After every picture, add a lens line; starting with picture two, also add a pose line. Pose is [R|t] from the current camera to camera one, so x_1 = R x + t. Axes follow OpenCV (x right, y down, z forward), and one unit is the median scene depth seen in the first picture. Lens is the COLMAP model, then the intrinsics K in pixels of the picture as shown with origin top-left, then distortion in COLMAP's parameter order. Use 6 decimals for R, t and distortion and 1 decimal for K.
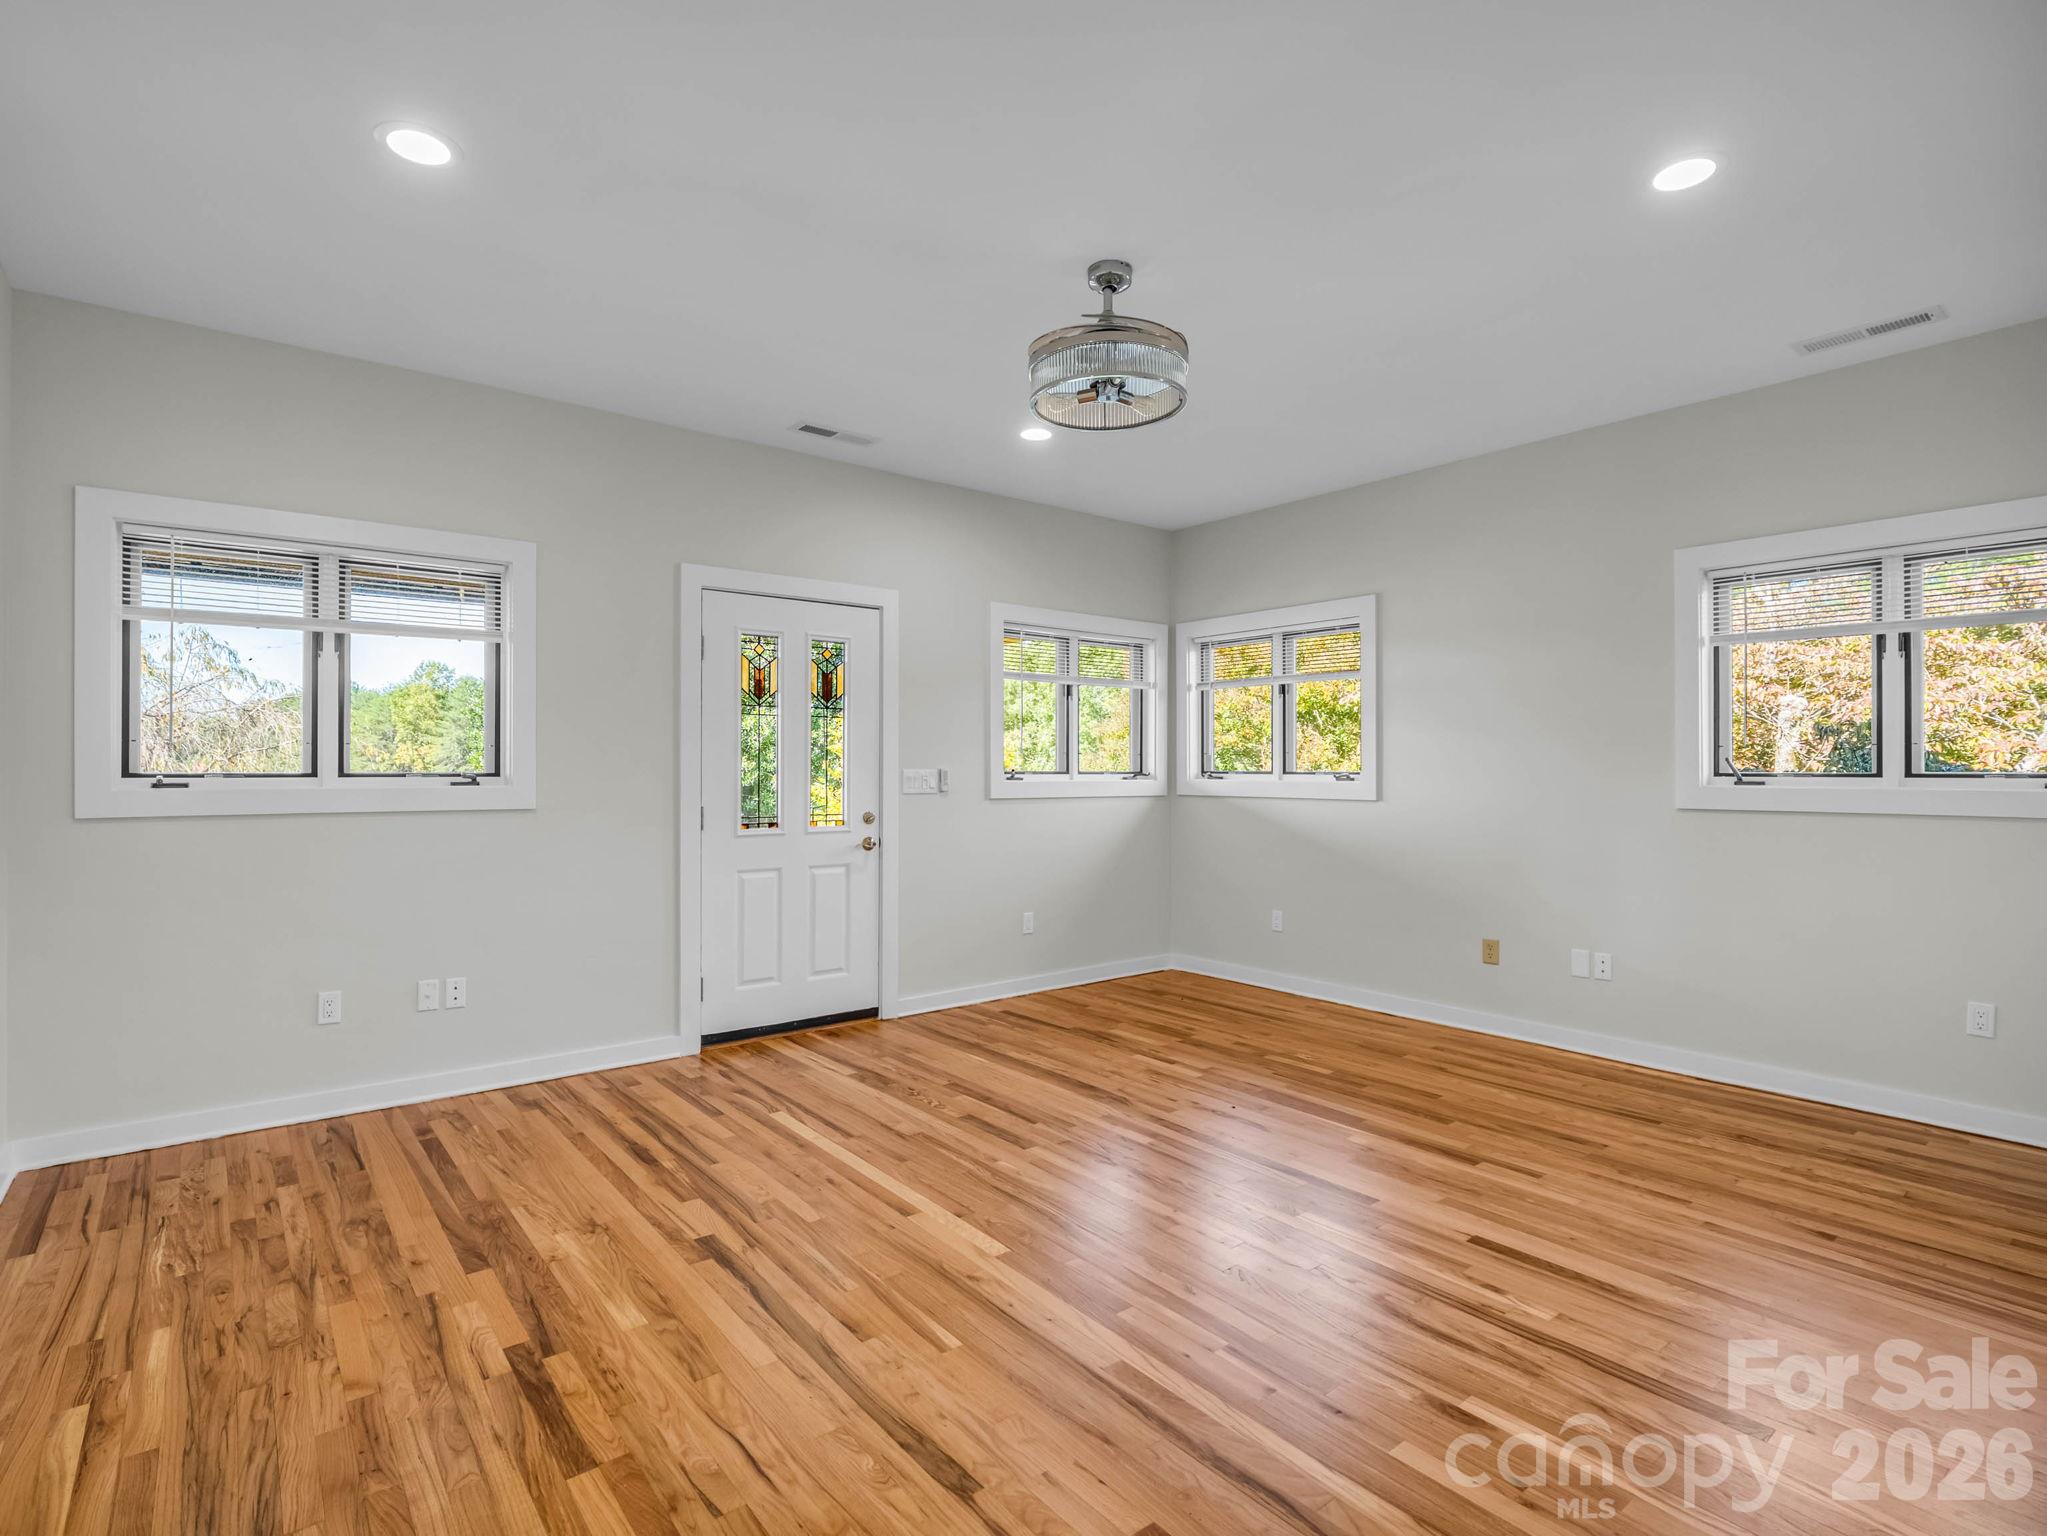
lens RADIAL K [[1018.0, 0, 1022.8], [0, 1018.0, 765.6], [0, 0, 1]] dist [0.003538, 0.000066]
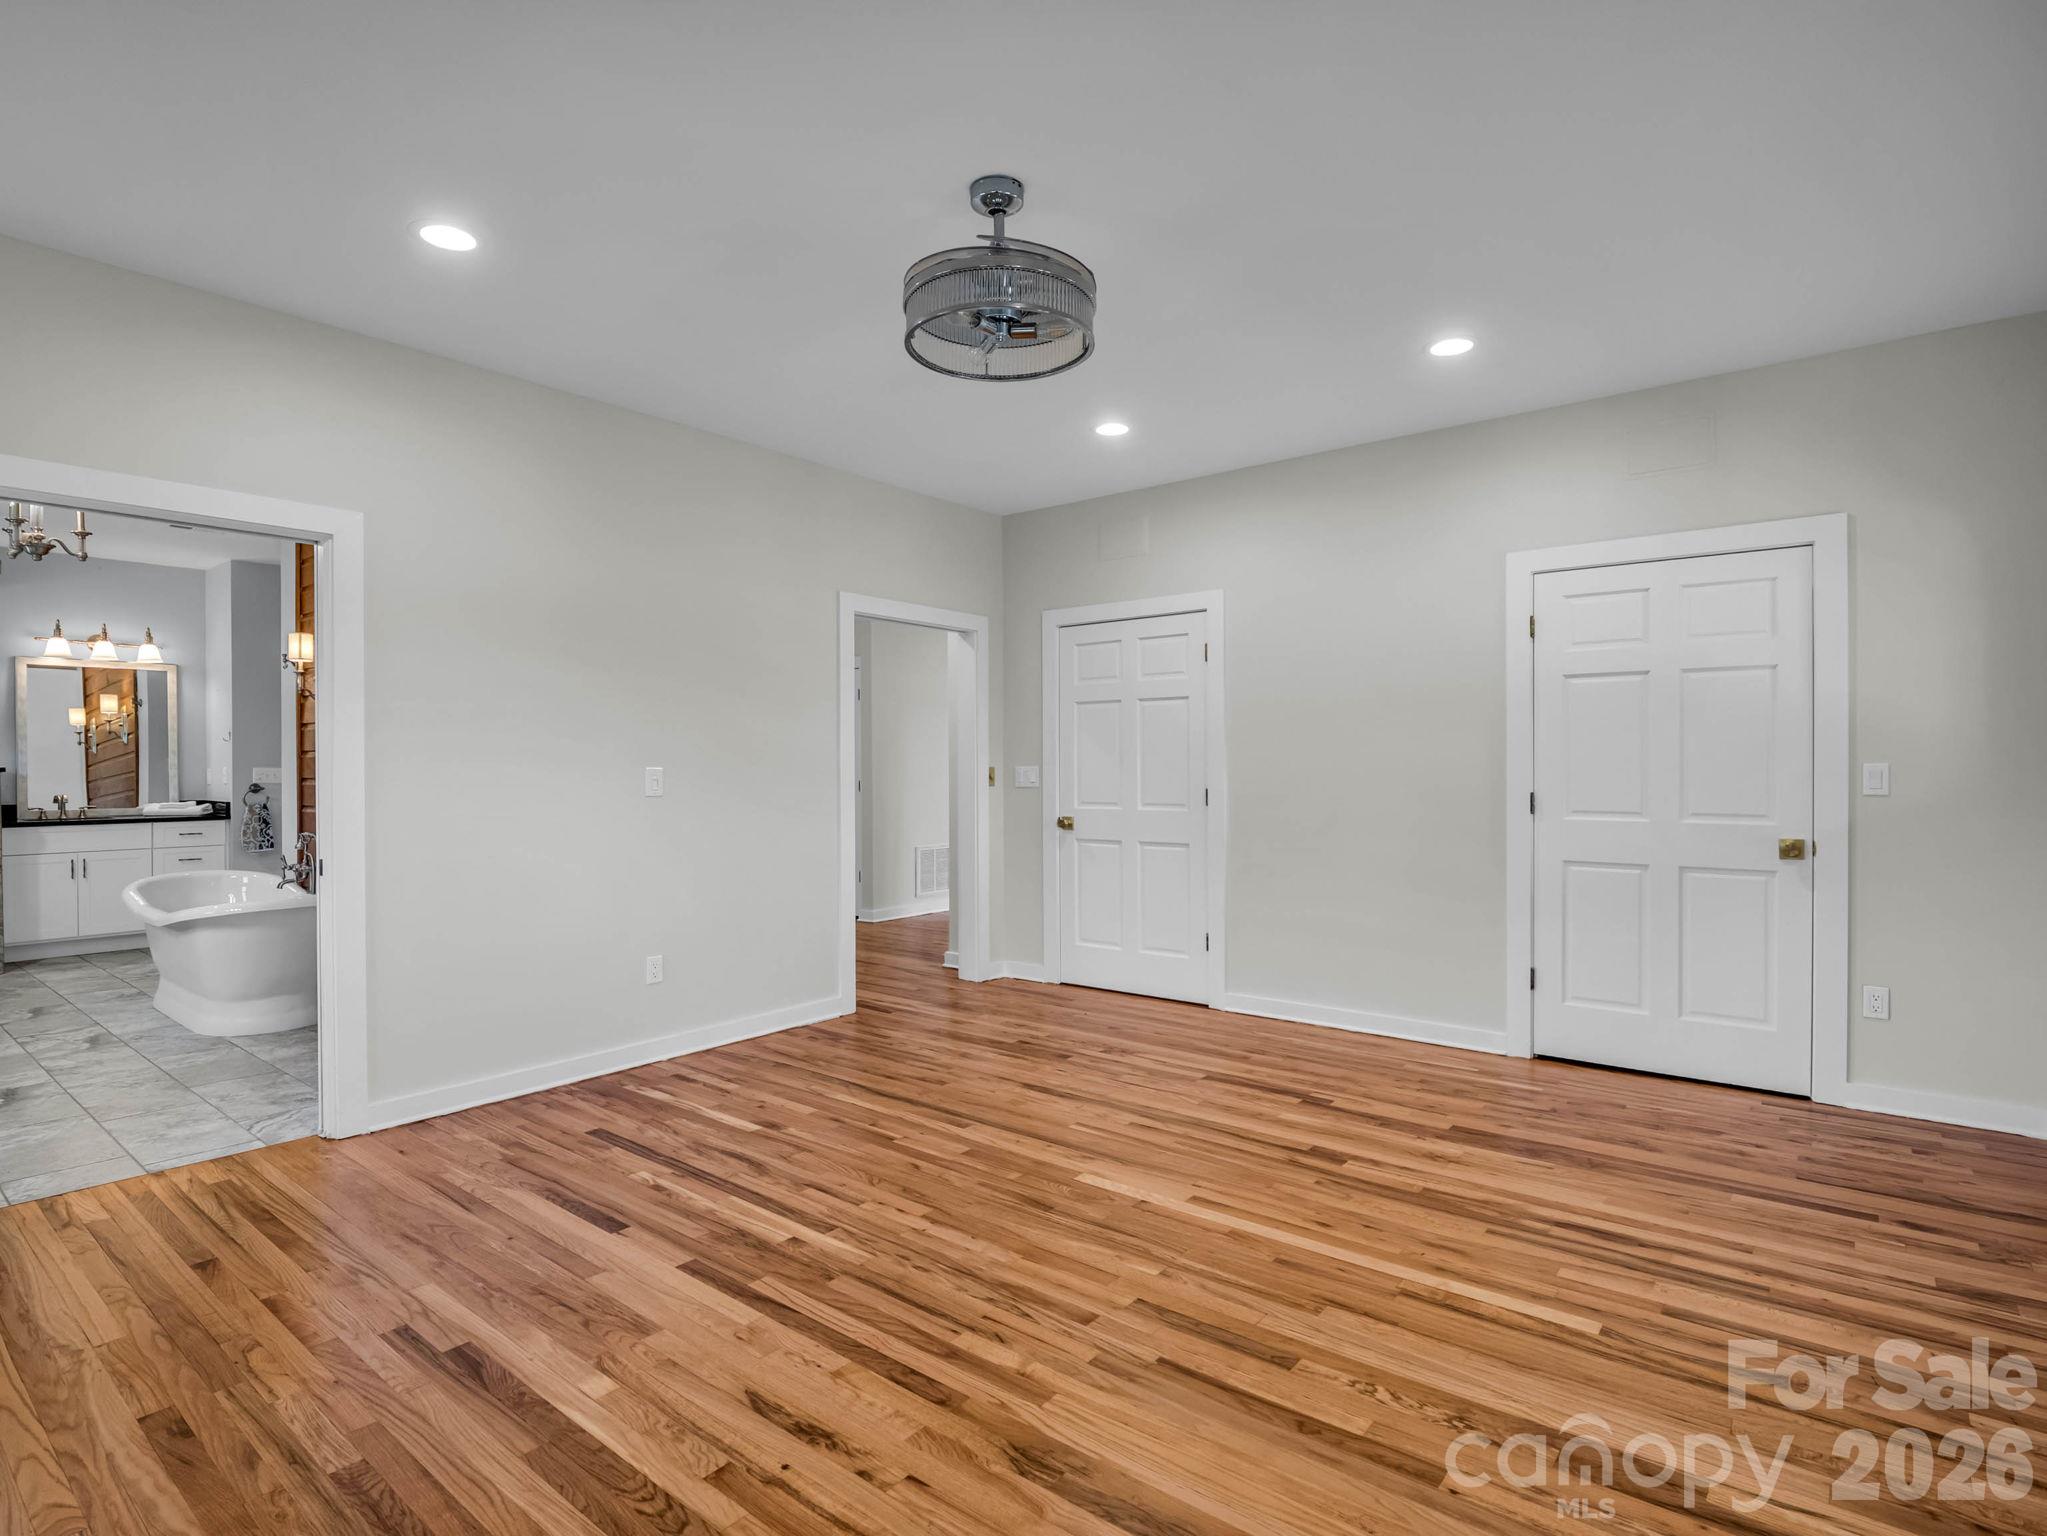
lens RADIAL K [[1018.0, 0, 1026.5], [0, 1018.0, 768.6], [0, 0, 1]] dist [0.003538, 0.000066]
pose [[-0.975445, 0.004369, -0.220202, 0.245414], [0.003995, 0.999990, 0.002140, 0.021501], [0.220209, 0.001208, -0.975452, 1.809797]]
